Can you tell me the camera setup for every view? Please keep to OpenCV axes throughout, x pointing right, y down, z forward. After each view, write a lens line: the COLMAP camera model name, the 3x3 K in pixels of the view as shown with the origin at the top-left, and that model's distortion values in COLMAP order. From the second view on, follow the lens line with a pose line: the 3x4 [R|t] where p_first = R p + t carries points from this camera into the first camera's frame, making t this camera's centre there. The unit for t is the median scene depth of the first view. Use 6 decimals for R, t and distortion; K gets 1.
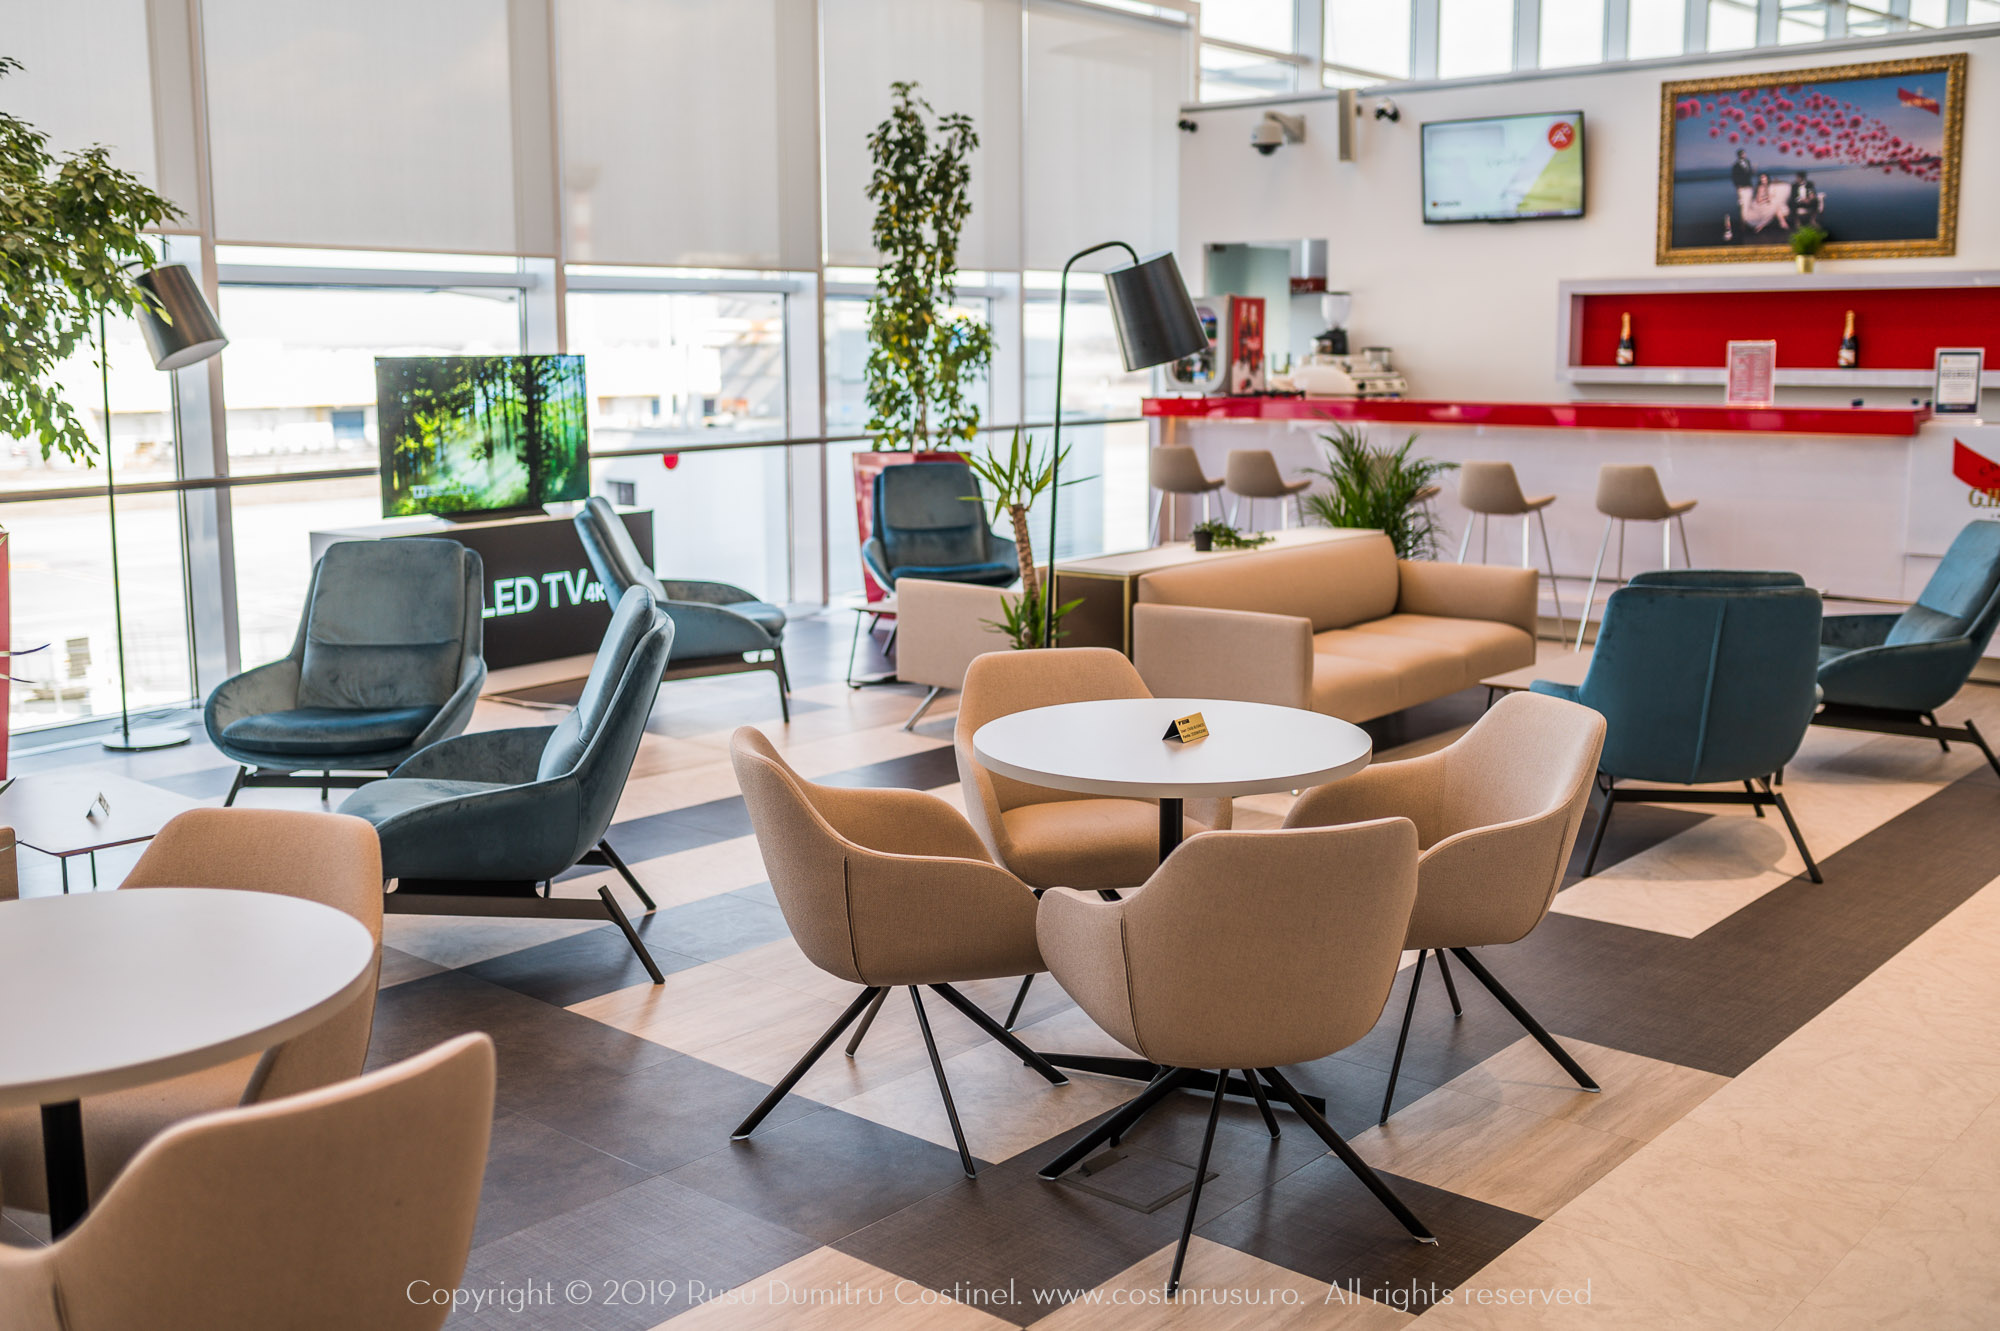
lens RADIAL K [[1991.1, 0, 994.1], [0, 1991.1, 652.4], [0, 0, 1]] dist [-0.008865, 0.000576]
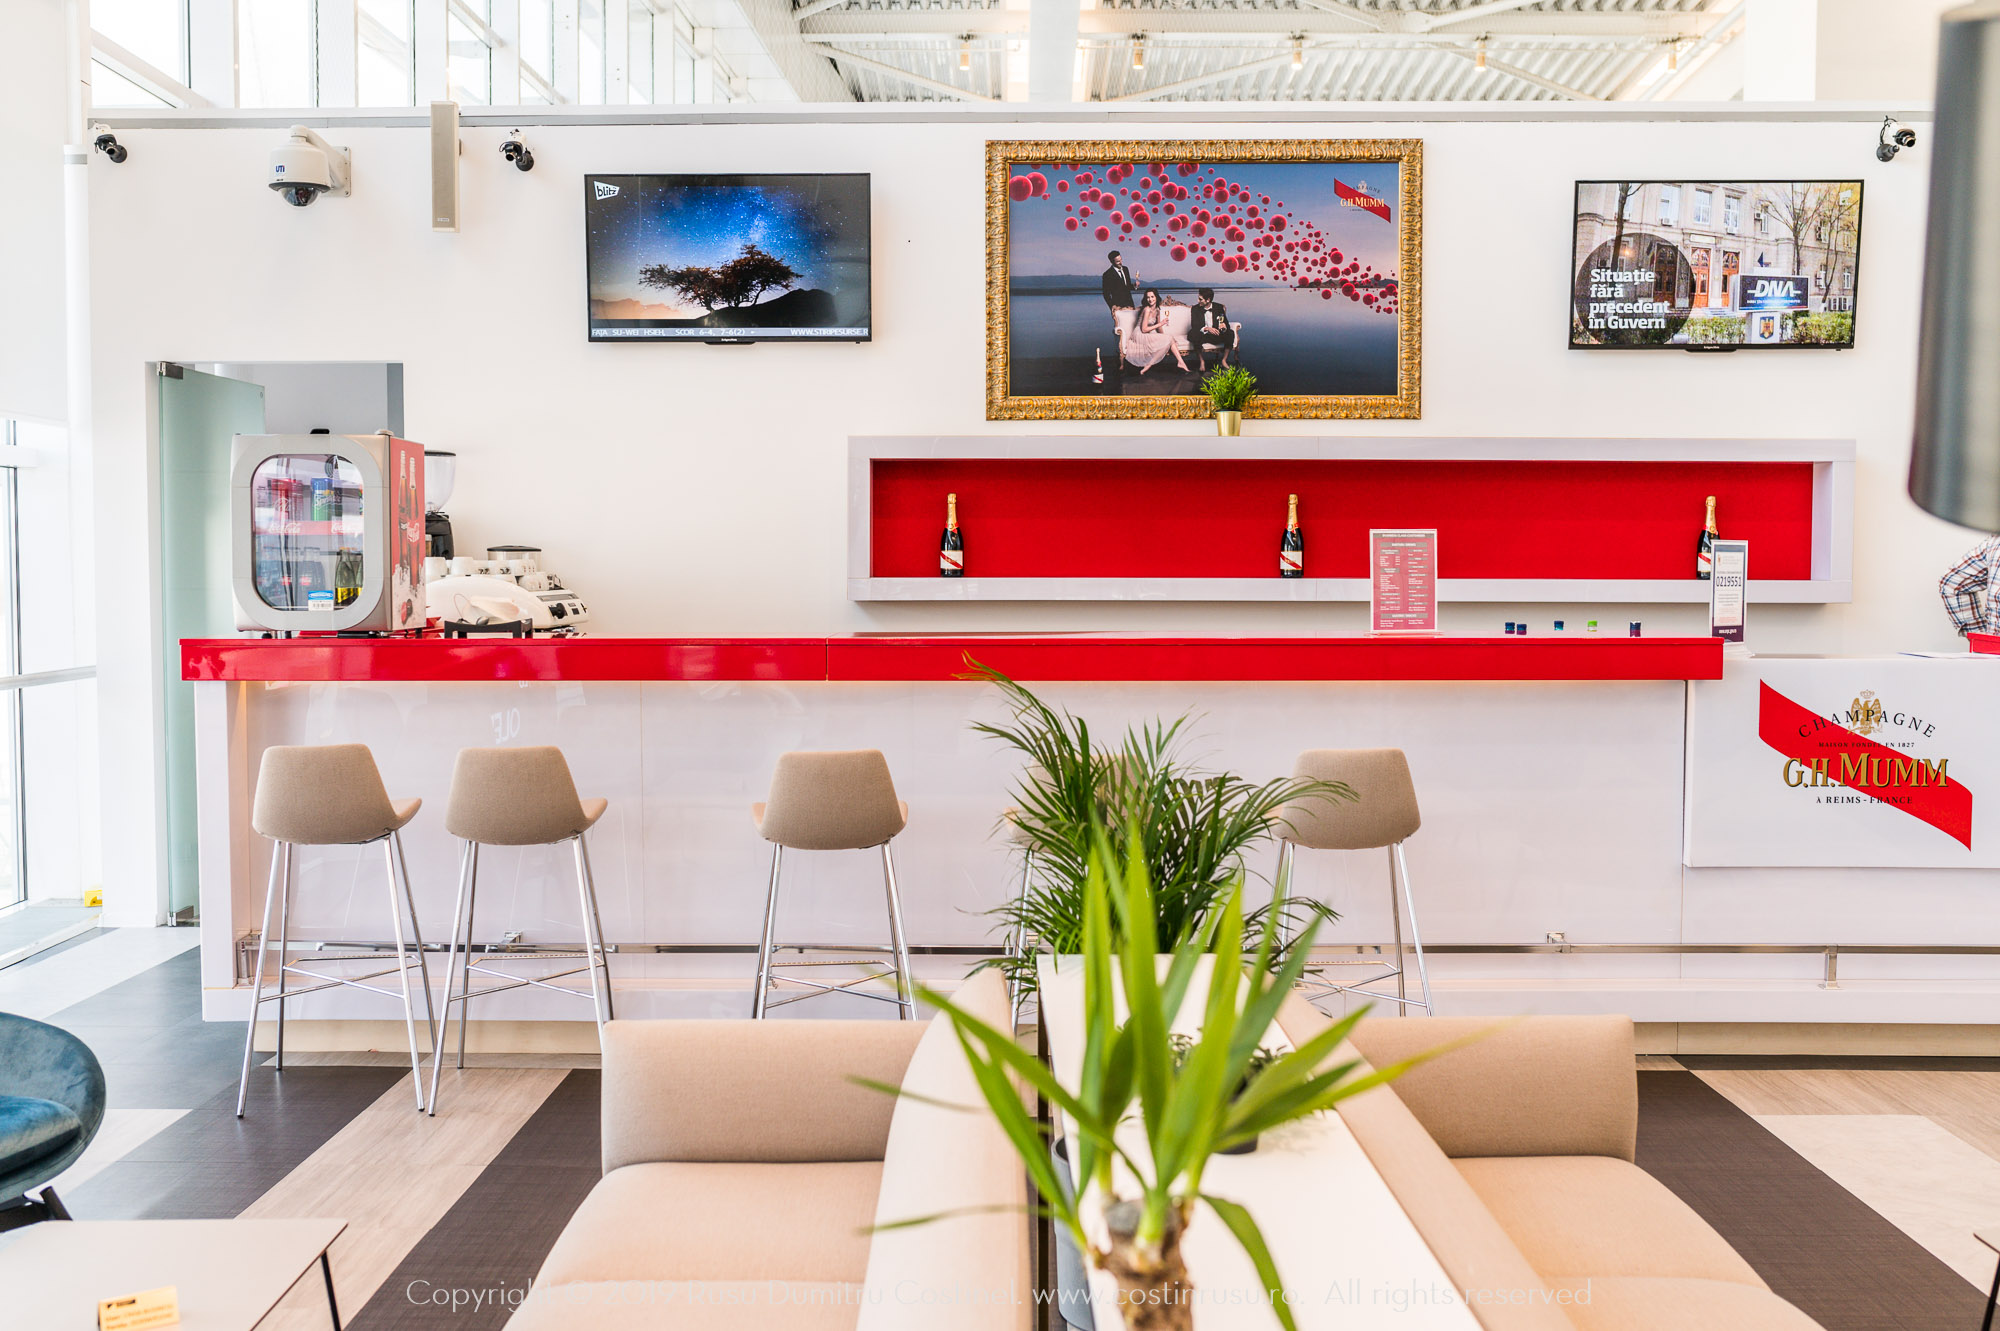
lens RADIAL K [[1991.1, 0, 994.1], [0, 1991.1, 652.4], [0, 0, 1]] dist [-0.008865, 0.000576]
pose [[0.751514, -0.026446, 0.659187, -0.098332], [0.097979, 0.992589, -0.071880, -0.077642], [-0.652401, 0.118605, 0.748536, 0.556297]]
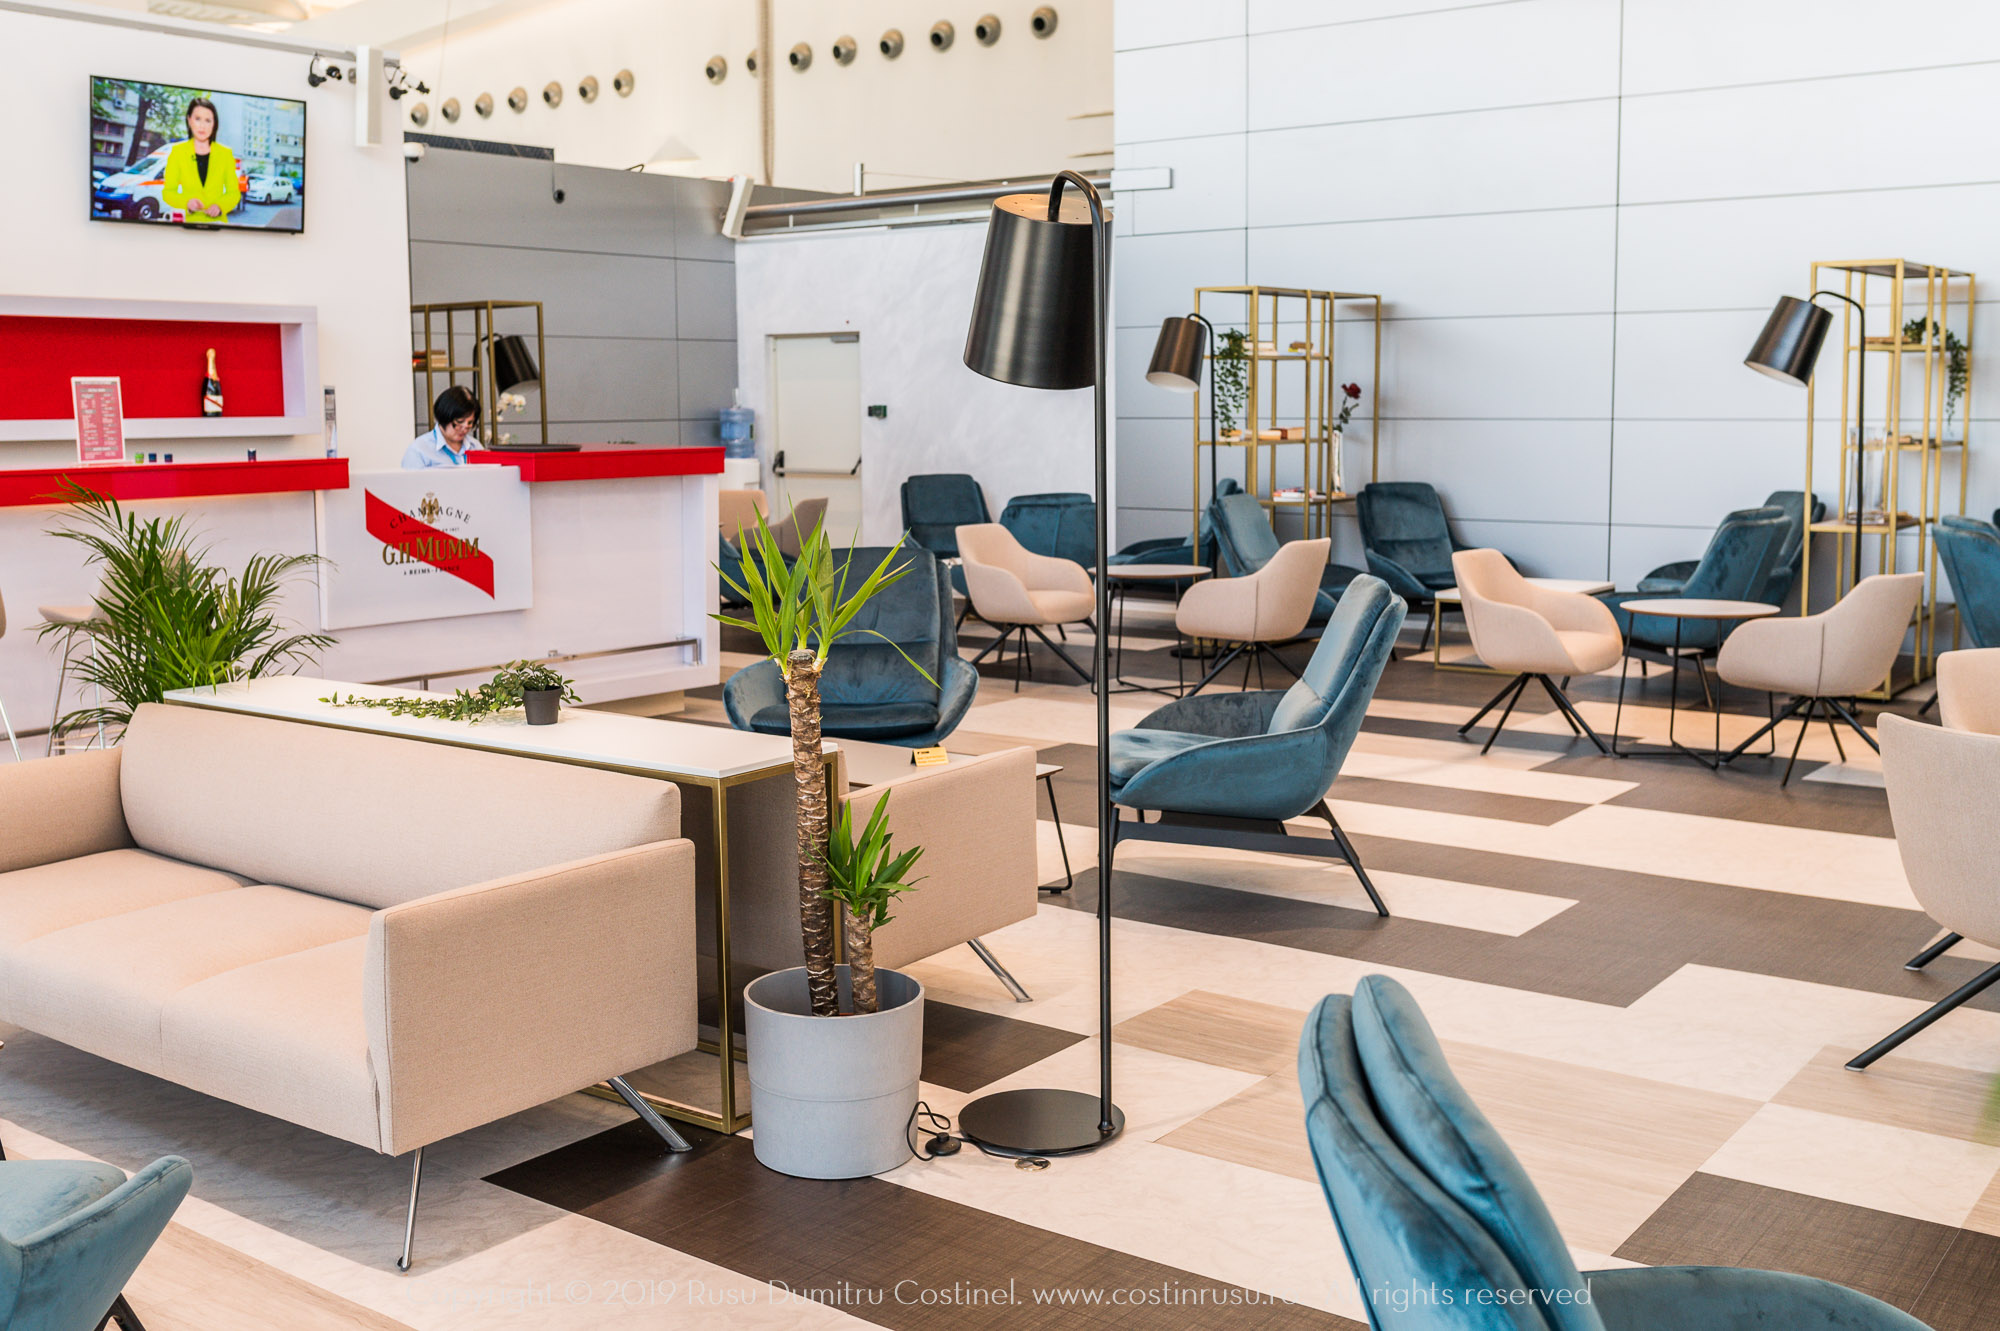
lens RADIAL K [[1983.3, 0, 1000.0], [0, 1983.3, 665.5], [0, 0, 1]] dist [0.003643, 0.004143]
pose [[-0.079160, -0.131305, 0.988176, -0.334812], [0.162816, 0.976273, 0.142766, -0.090676], [-0.983476, 0.172193, -0.055903, 0.641954]]
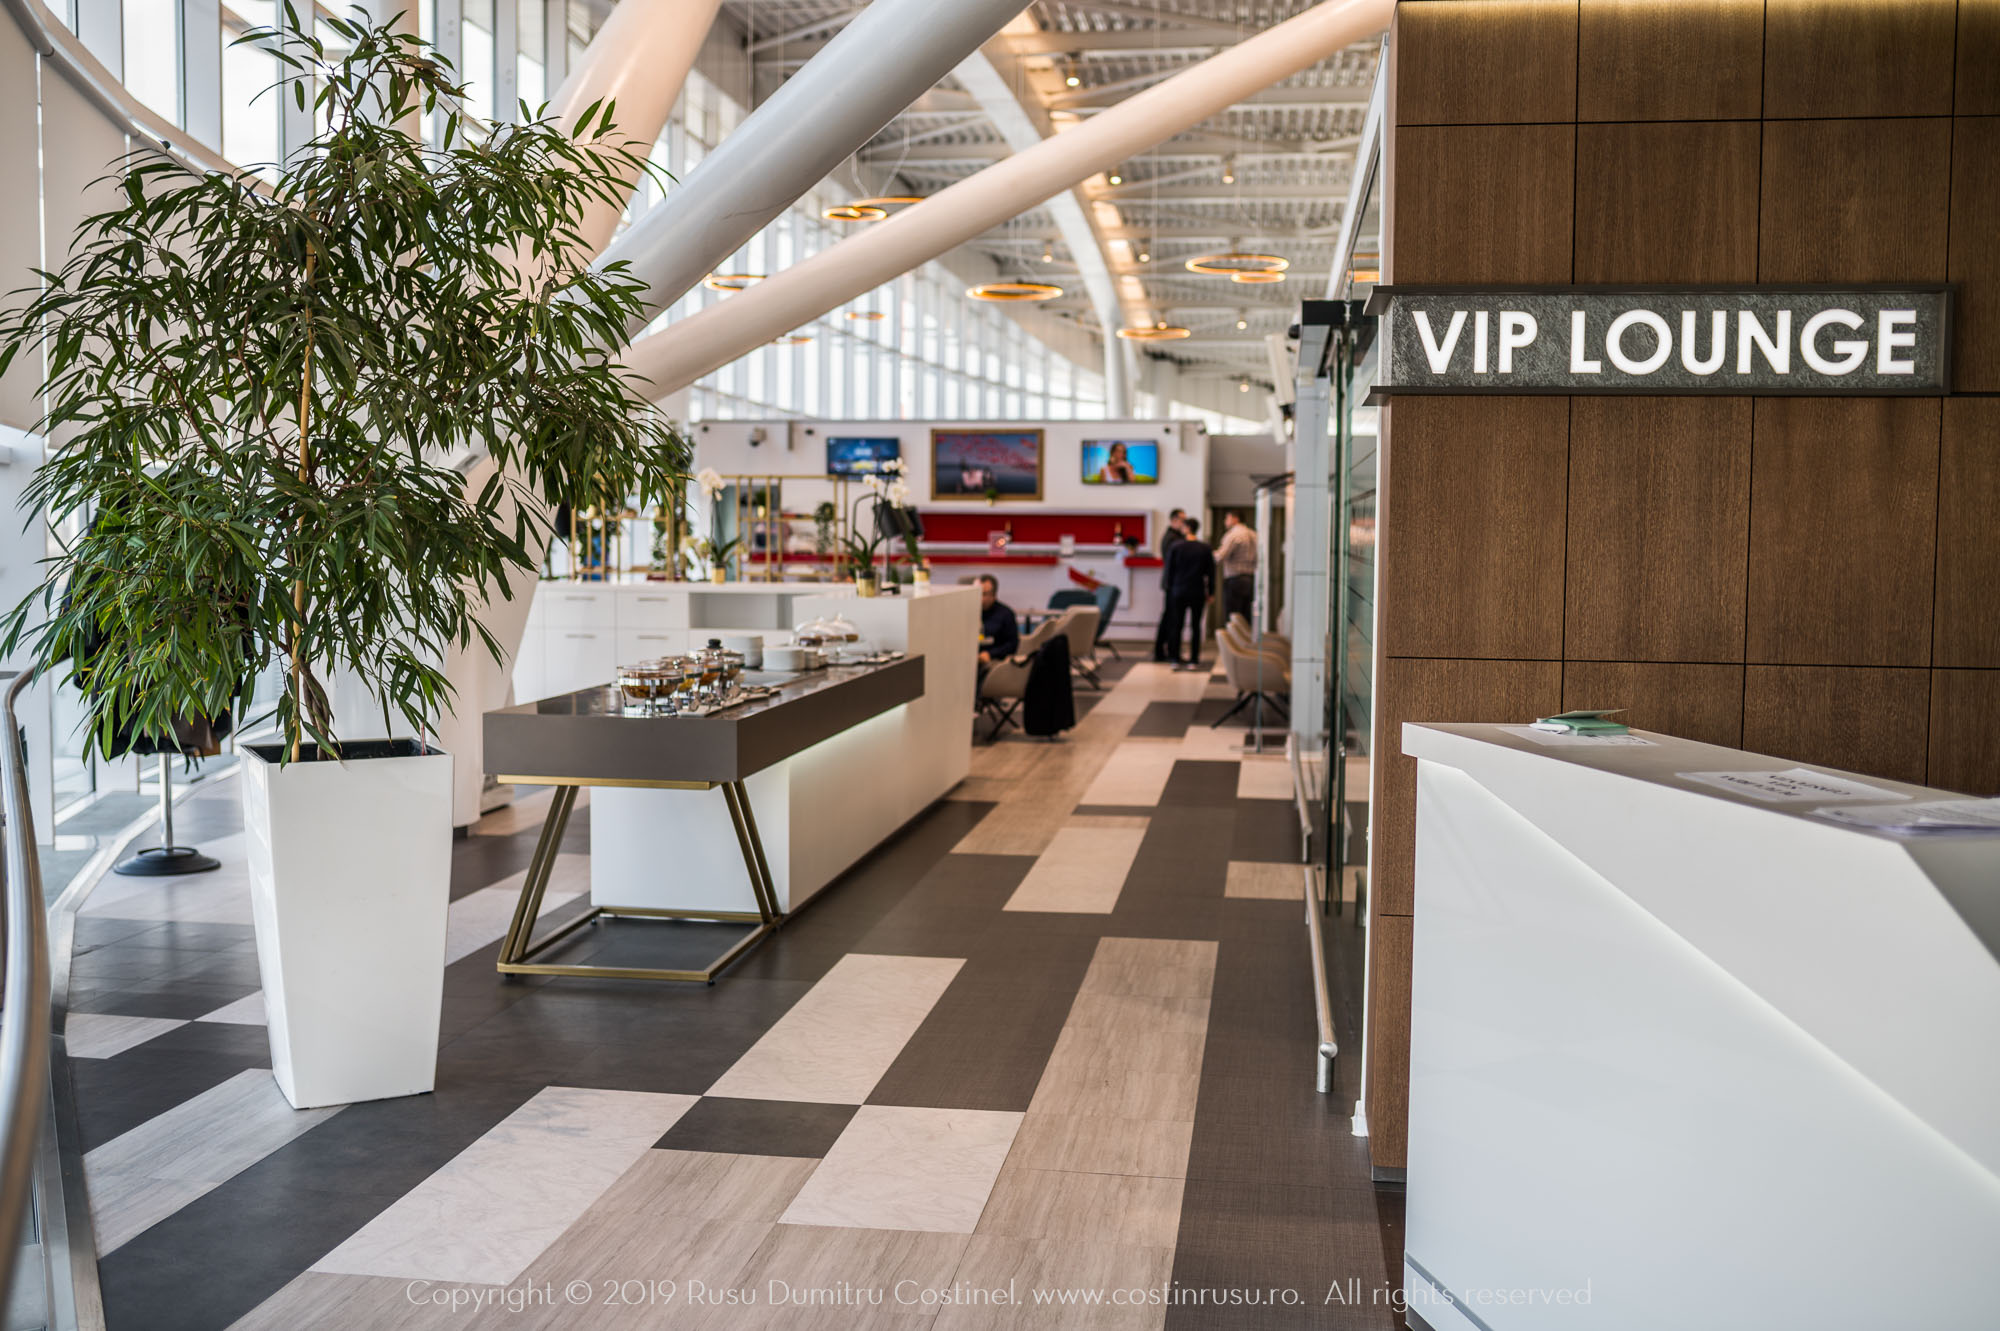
lens RADIAL K [[1991.1, 0, 994.1], [0, 1991.1, 652.4], [0, 0, 1]] dist [-0.008865, 0.000576]
pose [[0.834473, -0.022790, 0.550577, -1.010840], [0.071987, 0.995091, -0.067917, 0.172481], [-0.546326, 0.096309, 0.832017, -1.125898]]
